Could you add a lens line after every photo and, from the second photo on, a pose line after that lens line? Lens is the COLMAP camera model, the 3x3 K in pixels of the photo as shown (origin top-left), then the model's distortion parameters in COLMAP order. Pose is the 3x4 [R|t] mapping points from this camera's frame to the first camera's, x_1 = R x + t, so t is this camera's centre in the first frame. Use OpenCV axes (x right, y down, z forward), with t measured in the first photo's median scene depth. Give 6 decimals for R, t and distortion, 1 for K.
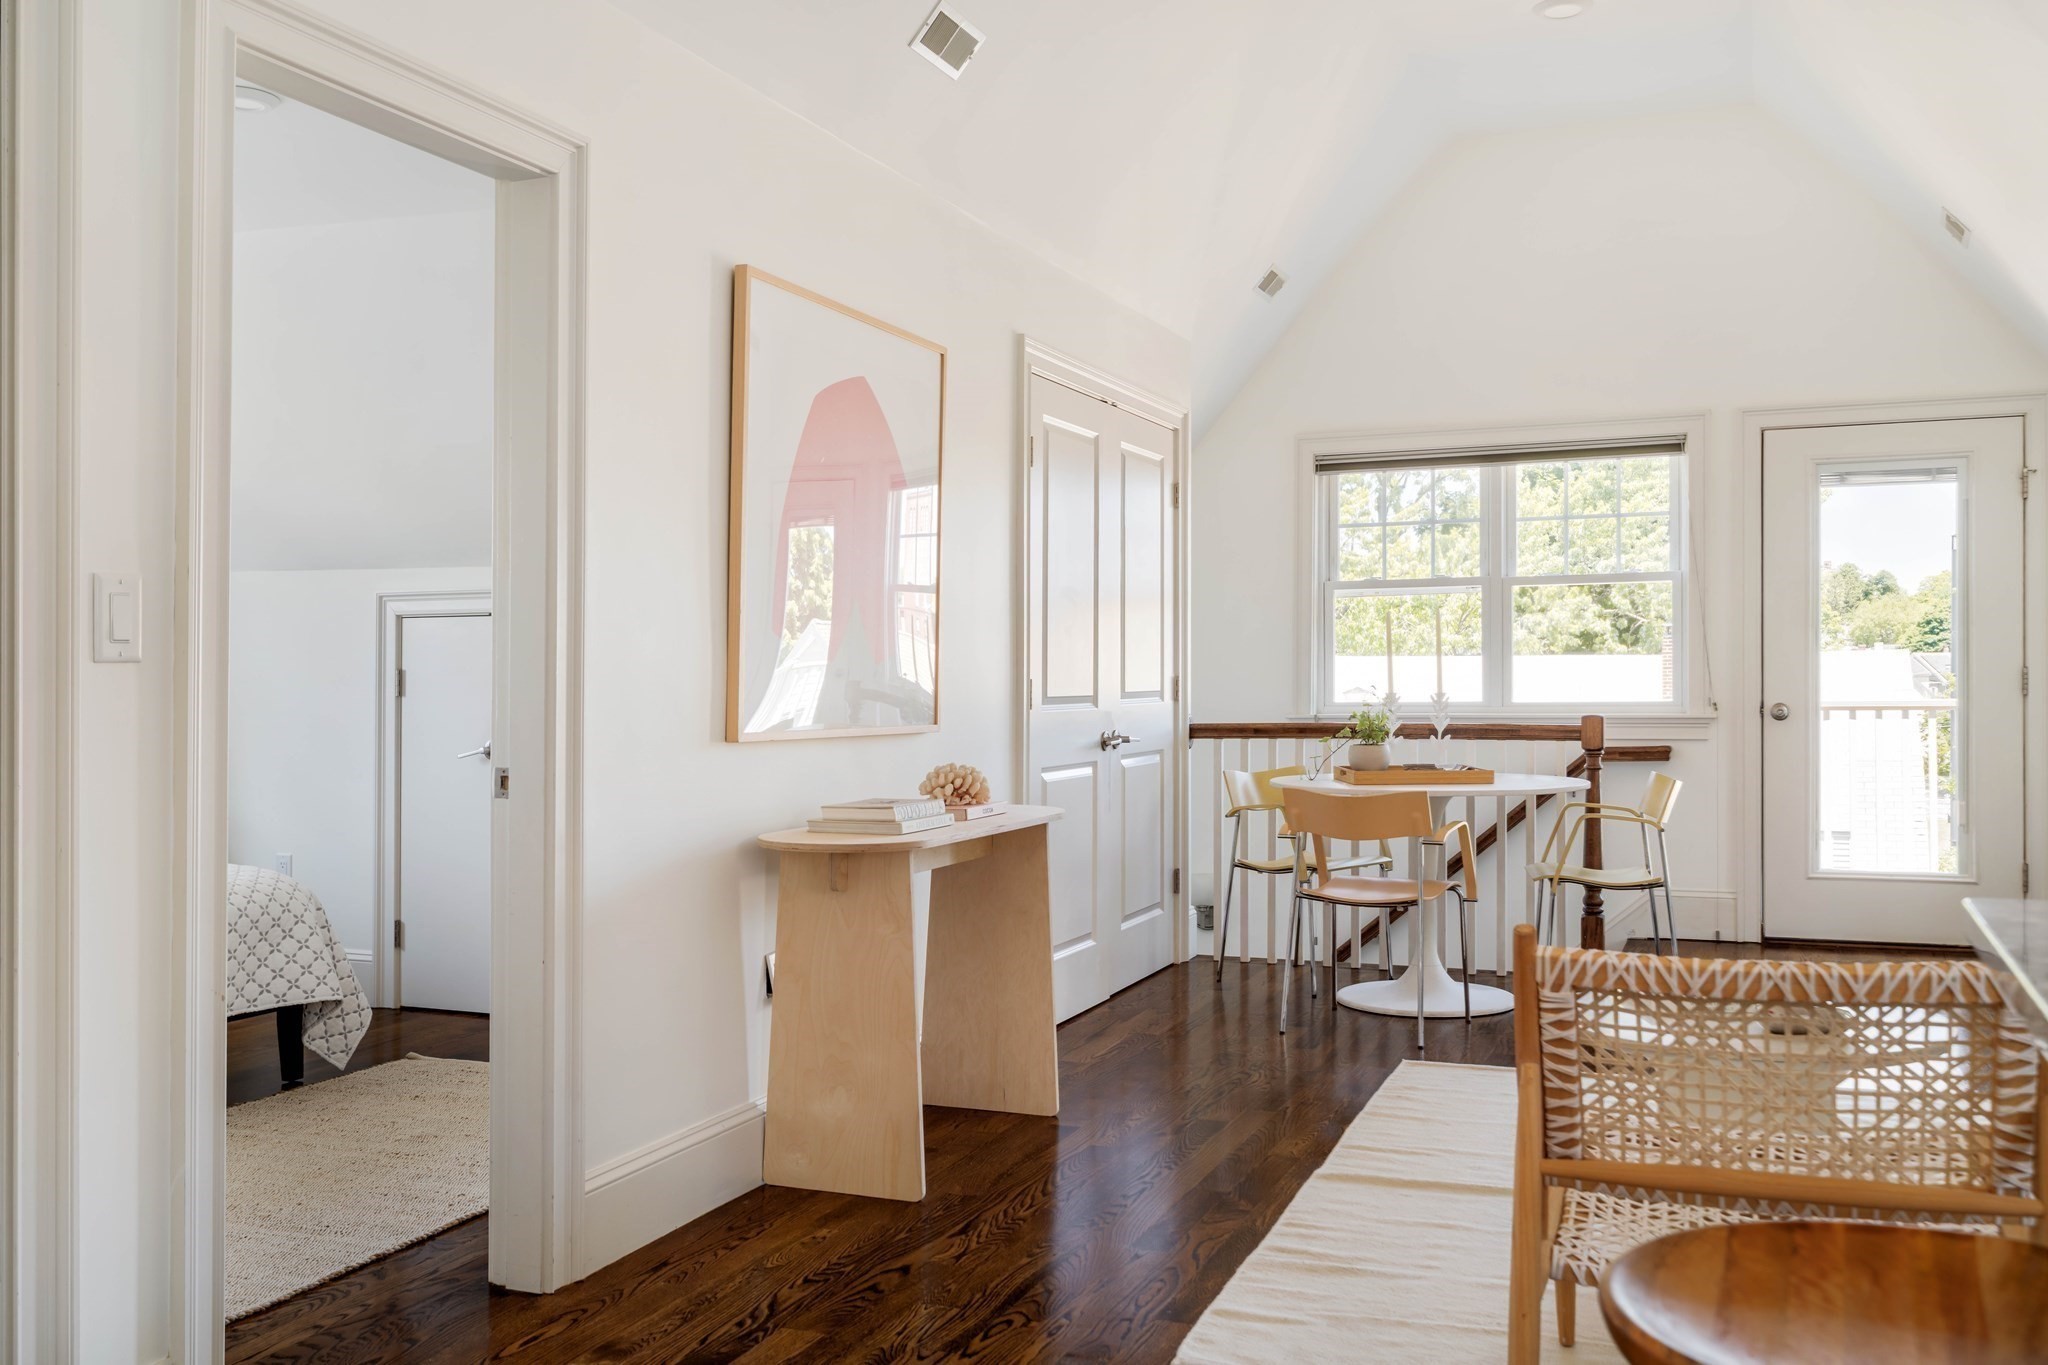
lens RADIAL K [[1769.7, 0, 1014.9], [0, 1769.7, 628.3], [0, 0, 1]] dist [0.019365, 0.005908]
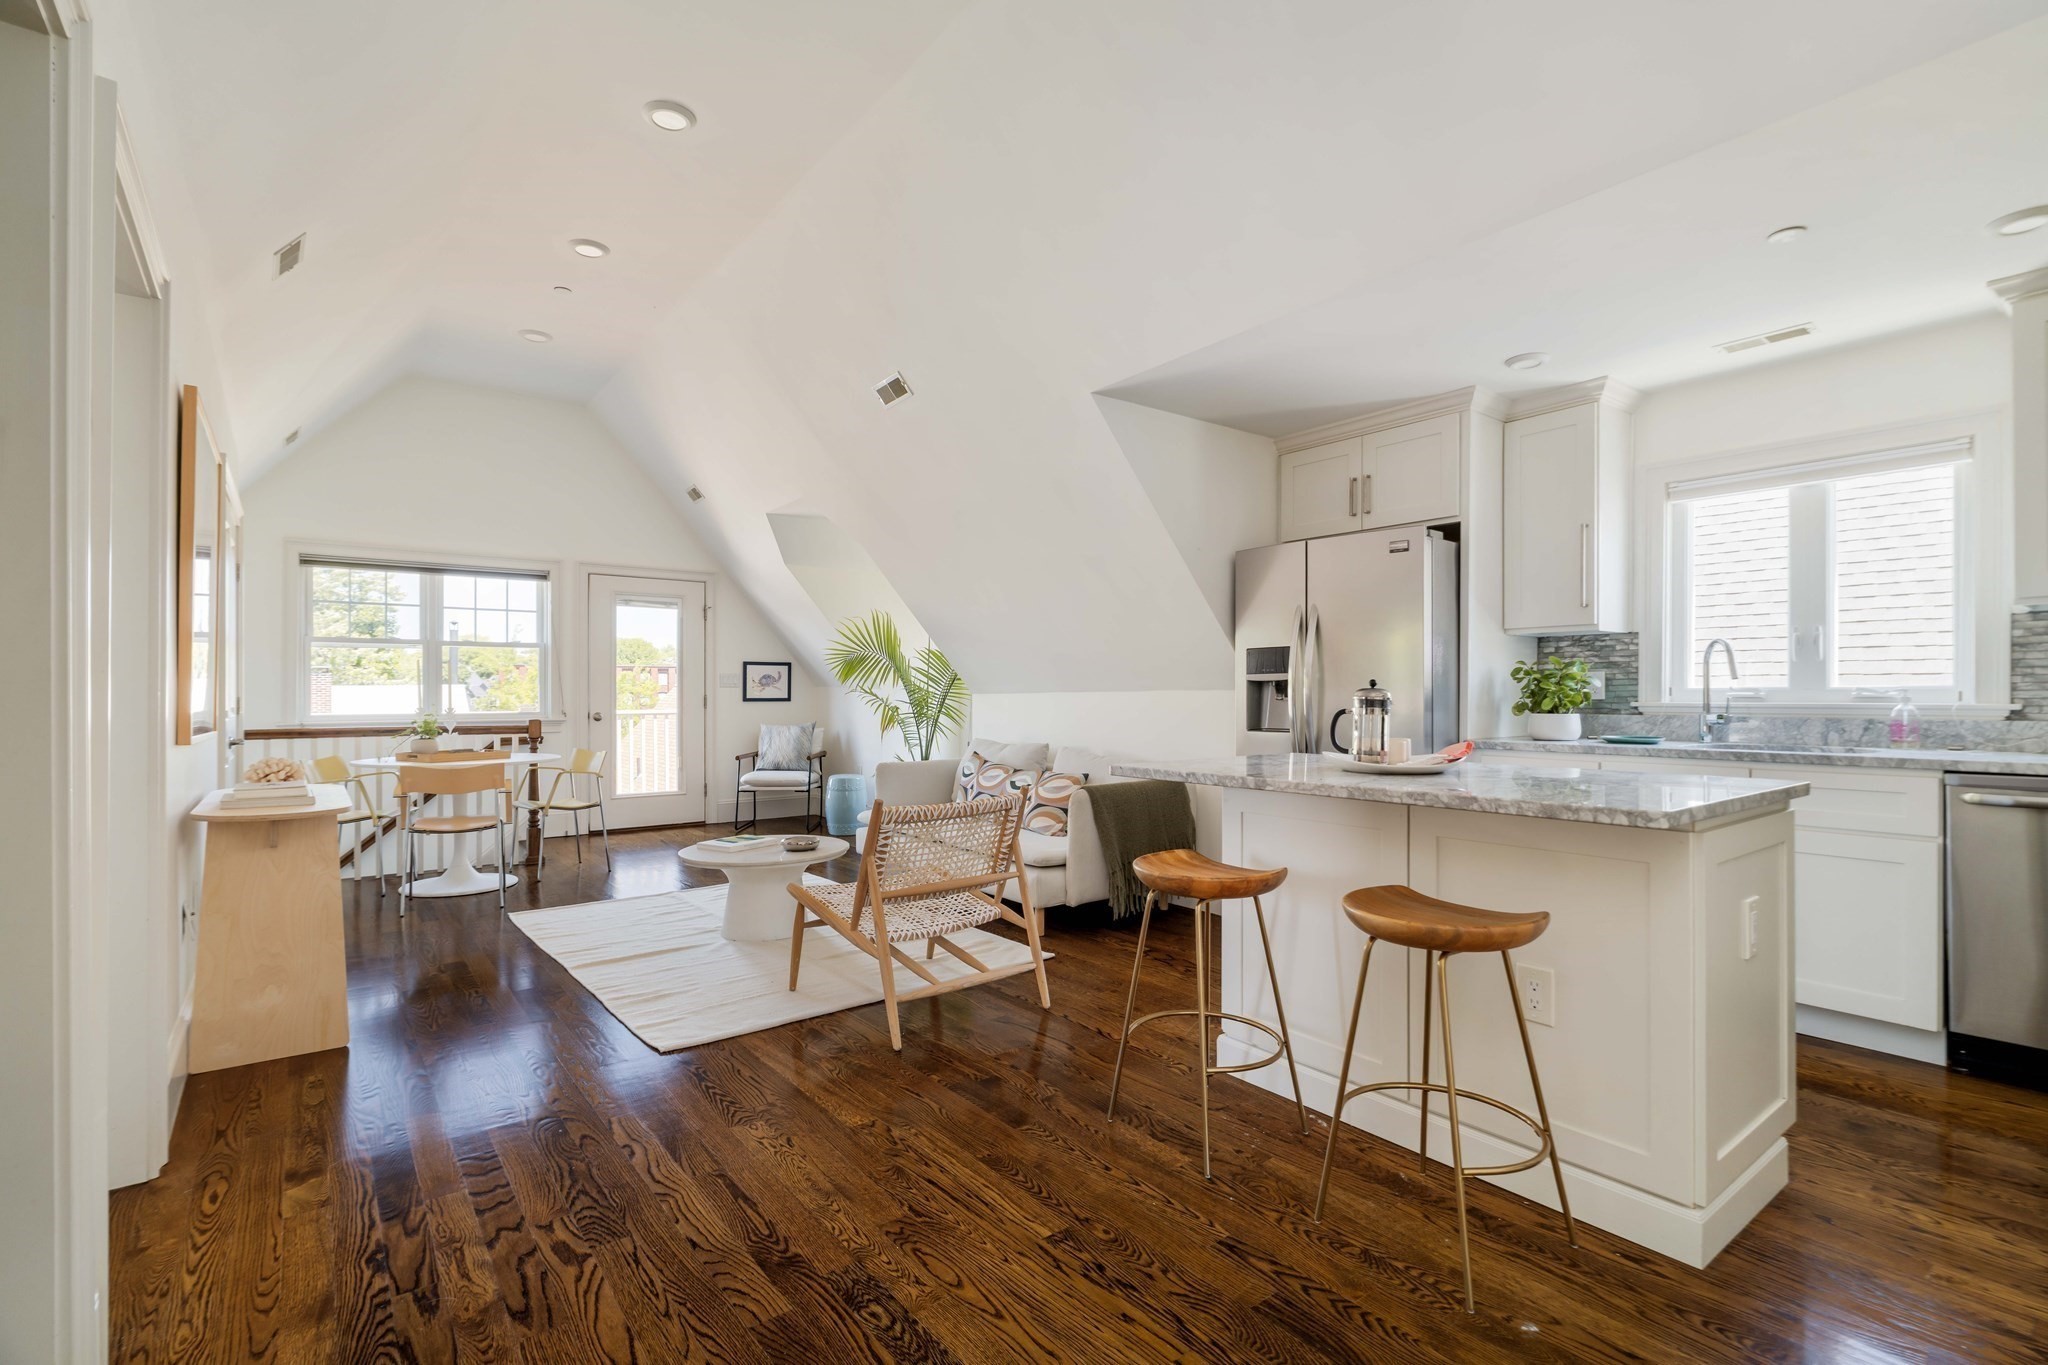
lens RADIAL K [[949.0, 0, 1017.6], [0, 949.0, 682.7], [0, 0, 1]] dist [-0.018839, 0.008023]
pose [[0.502033, 0.017068, 0.864680, -0.258403], [-0.024644, 0.999682, -0.005425, 0.003495], [-0.864497, -0.018585, 0.502294, 0.064038]]
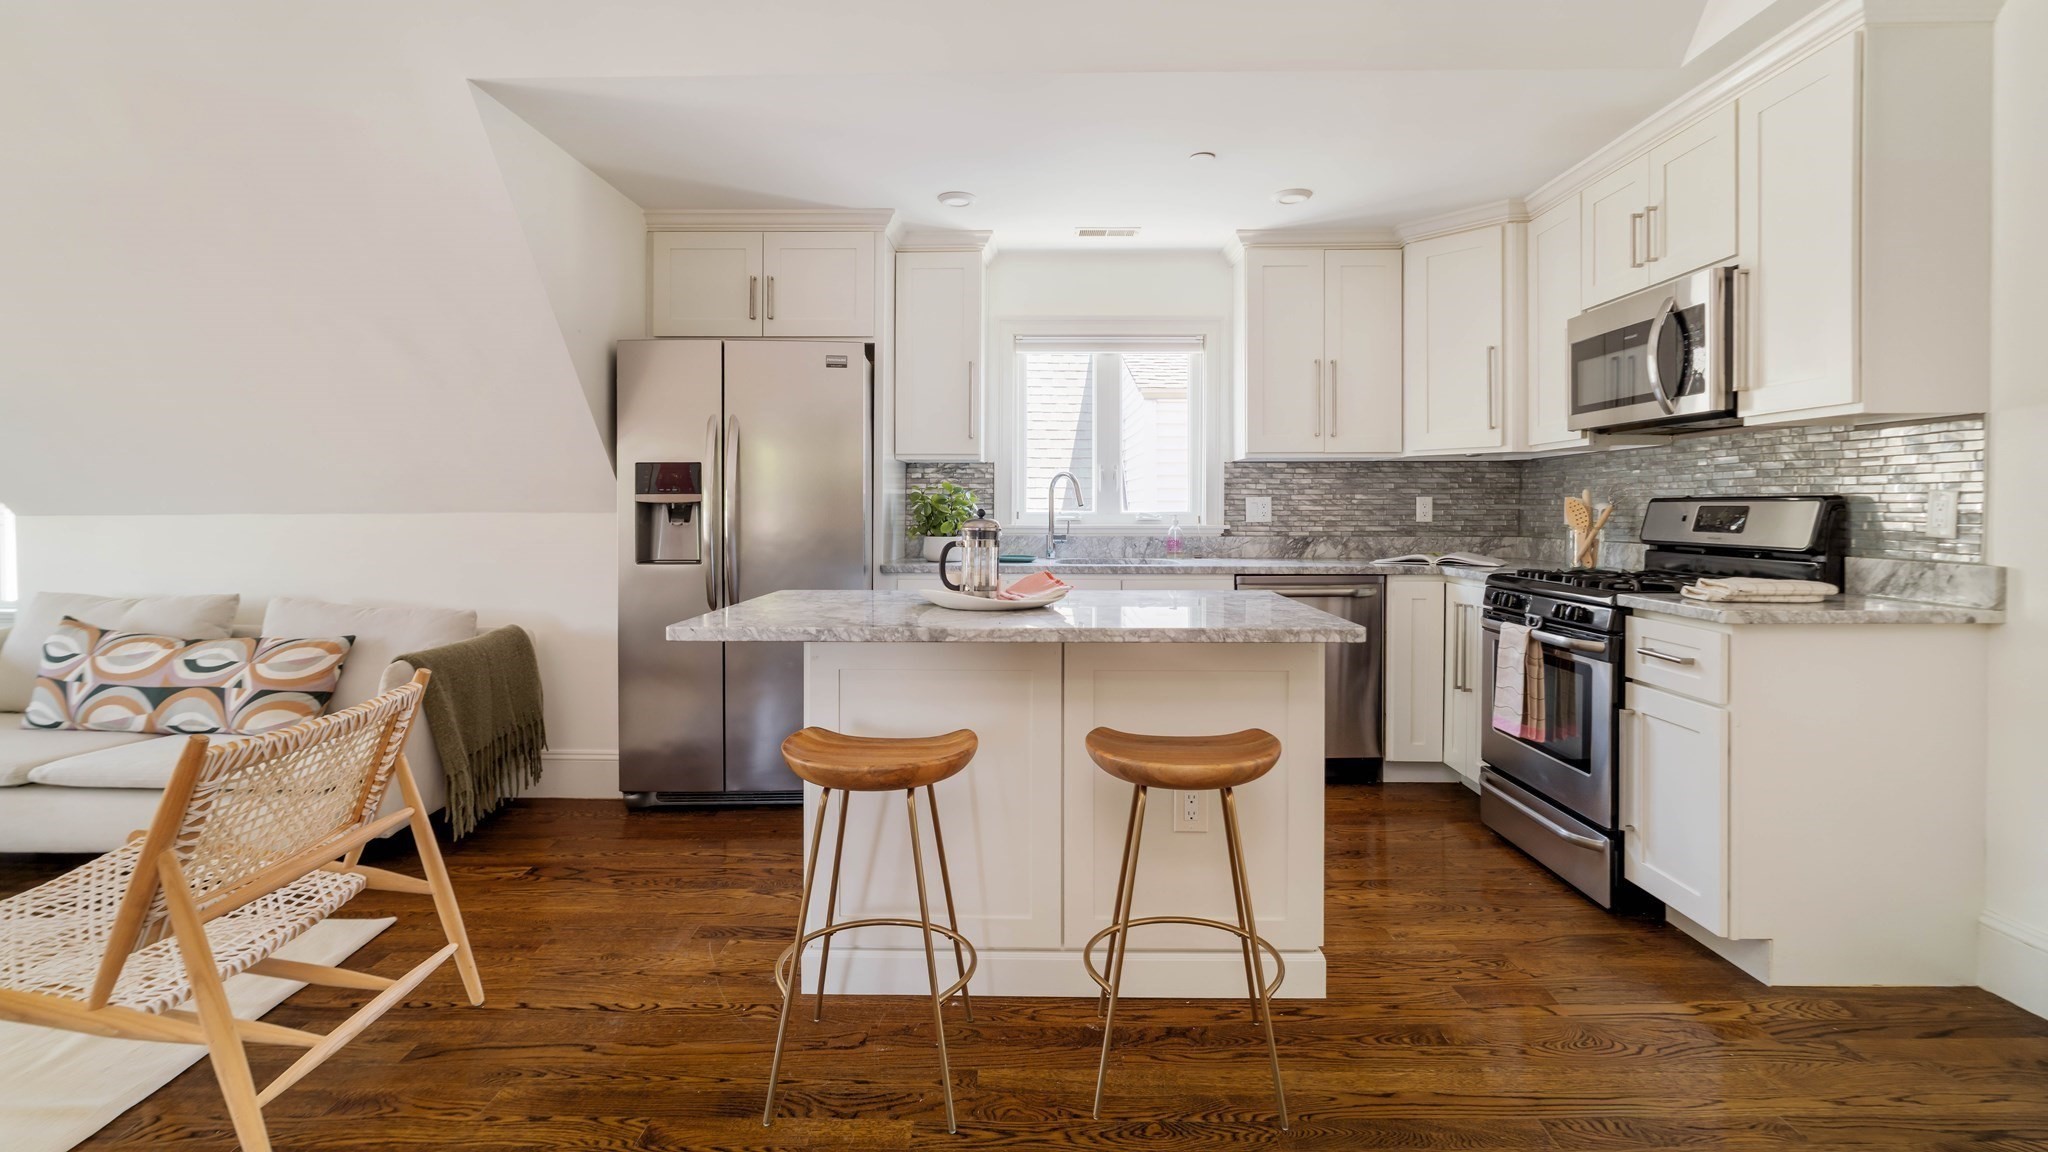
lens RADIAL K [[957.7, 0, 1031.6], [0, 957.7, 512.8], [0, 0, 1]] dist [-0.004912, 0.000503]
pose [[-0.385996, 0.001411, 0.922499, -0.195869], [-0.022919, 0.999676, -0.011119, 0.001624], [-0.922216, -0.025434, -0.385838, 0.248441]]
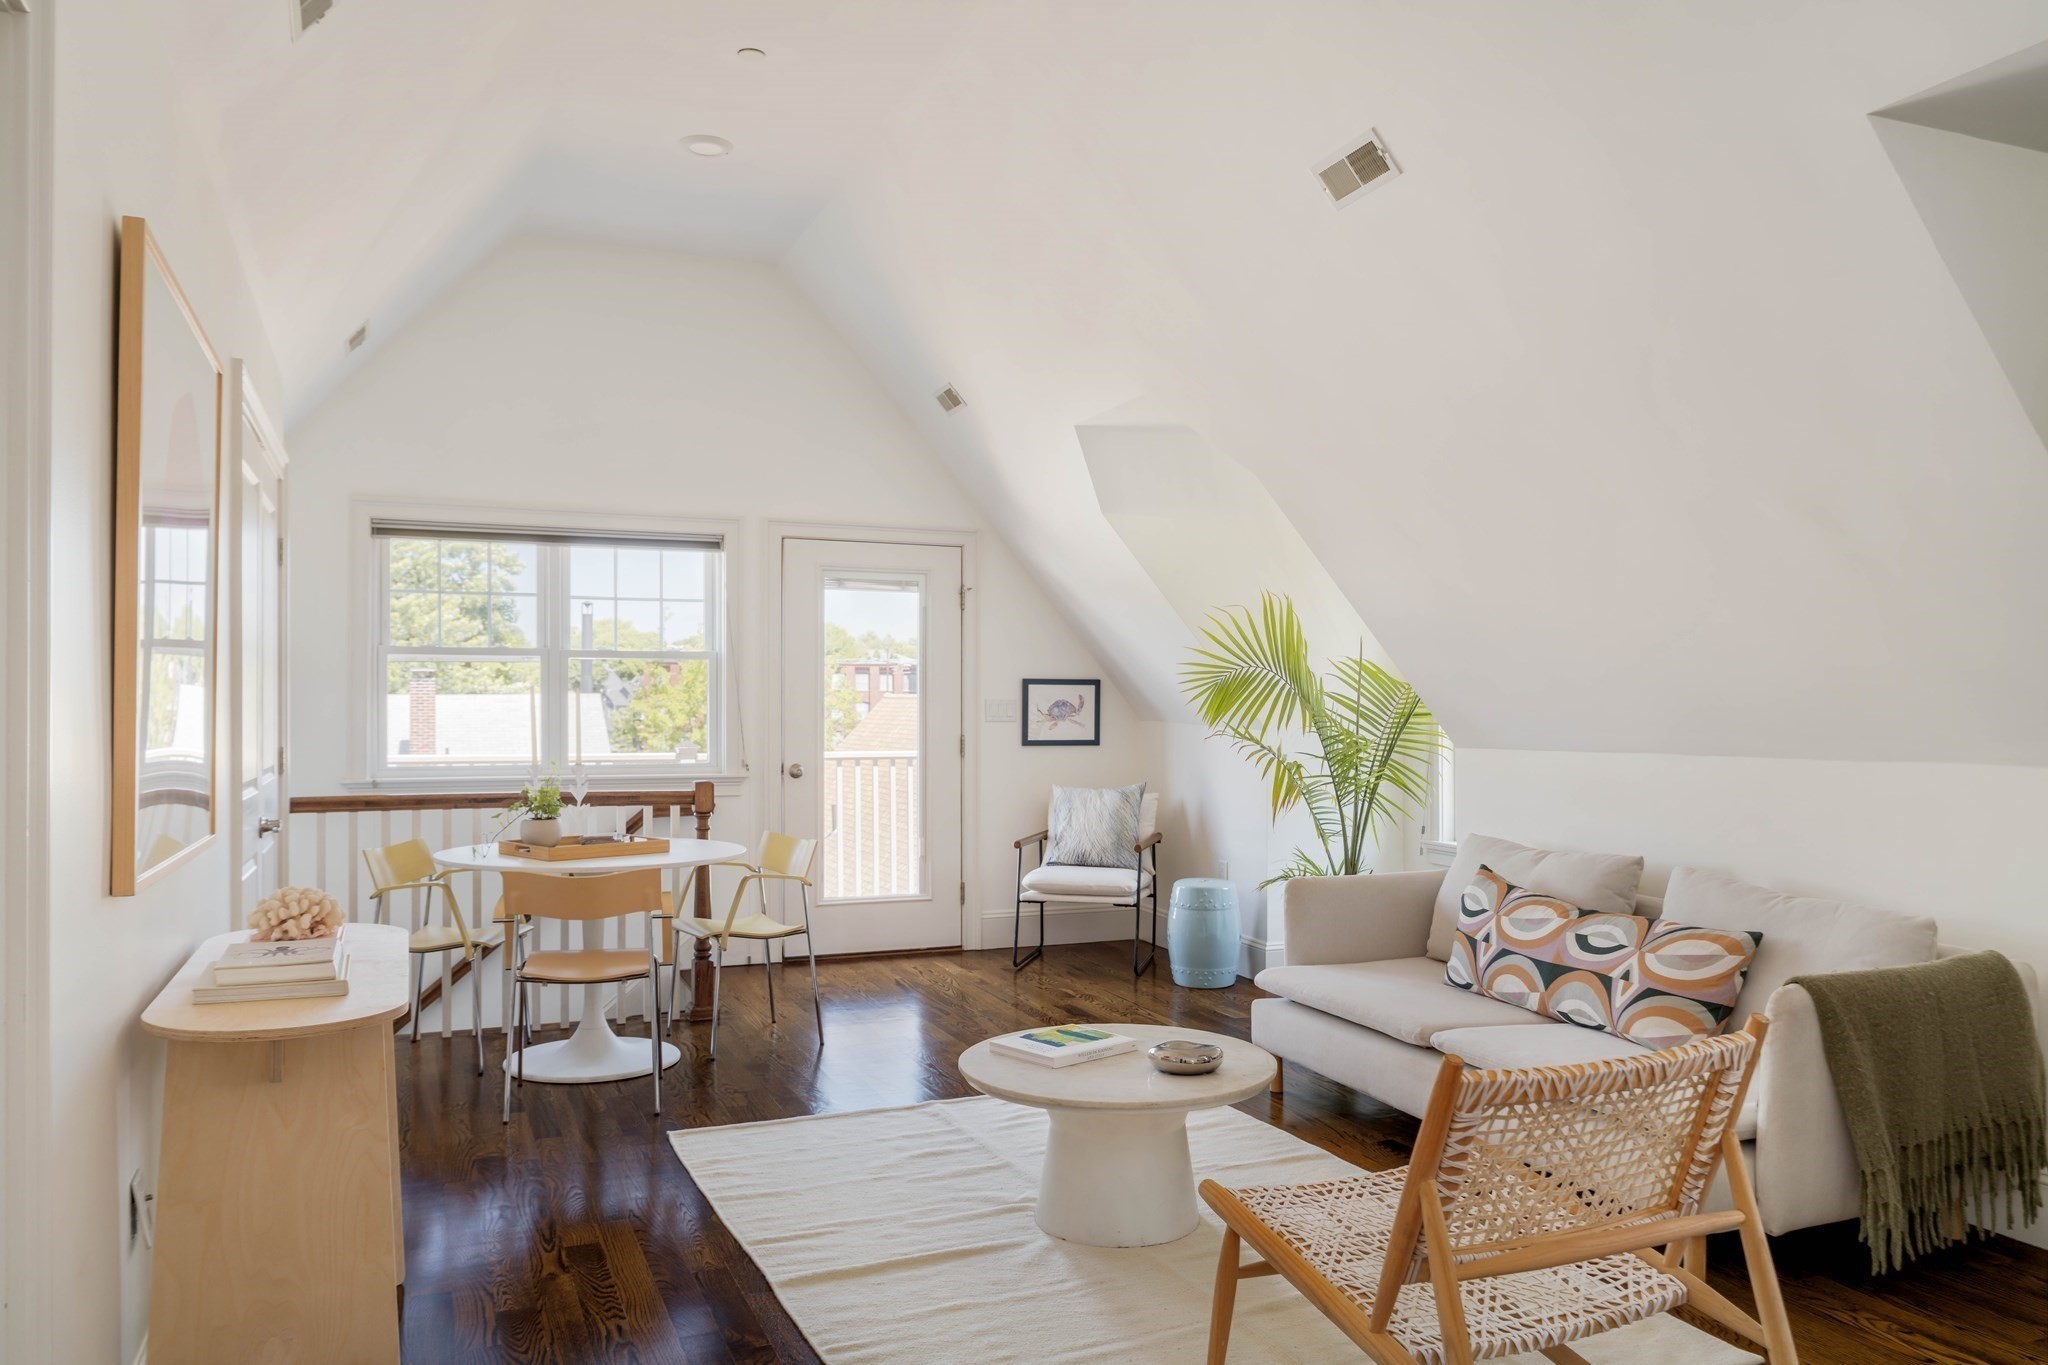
lens RADIAL K [[1459.7, 0, 1002.1], [0, 1459.7, 692.5], [0, 0, 1]] dist [-0.010795, 0.003492]
pose [[0.708258, 0.015014, 0.705794, -0.182679], [-0.026653, 0.999630, 0.005481, -0.016299], [-0.705450, -0.022693, 0.708396, 0.198893]]
